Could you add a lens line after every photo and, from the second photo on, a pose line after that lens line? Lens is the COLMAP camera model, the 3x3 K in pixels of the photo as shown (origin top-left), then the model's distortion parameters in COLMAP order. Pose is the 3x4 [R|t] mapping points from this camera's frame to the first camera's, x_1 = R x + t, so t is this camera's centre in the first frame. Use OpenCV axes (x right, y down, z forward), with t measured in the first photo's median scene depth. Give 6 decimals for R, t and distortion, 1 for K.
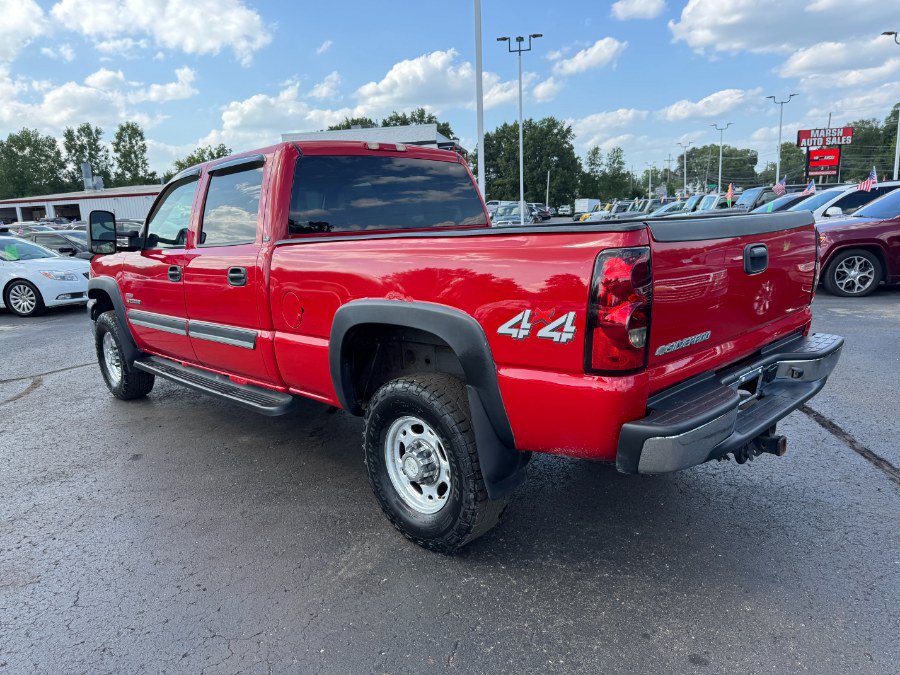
lens RADIAL K [[638.5, 0, 448.0], [0, 638.5, 334.8], [0, 0, 1]] dist [0.014464, -0.019853]
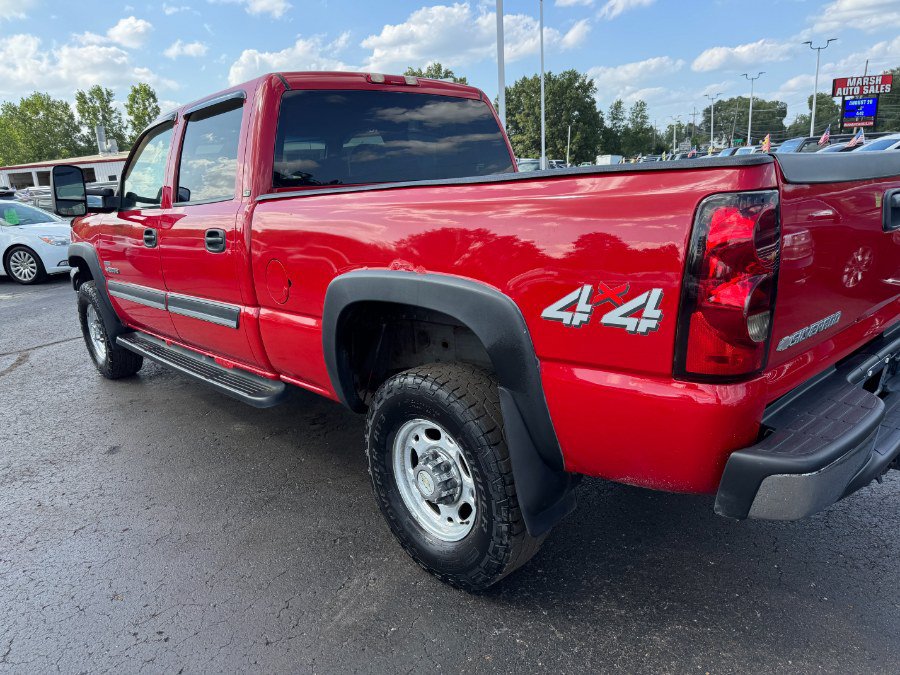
lens RADIAL K [[638.5, 0, 447.9], [0, 638.5, 339.0], [0, 0, 1]] dist [0.014464, -0.019853]
pose [[0.999562, -0.005960, -0.028976, -0.004754], [0.007858, 0.997801, 0.065816, -0.016289], [0.028520, -0.066015, 0.997411, 0.173671]]
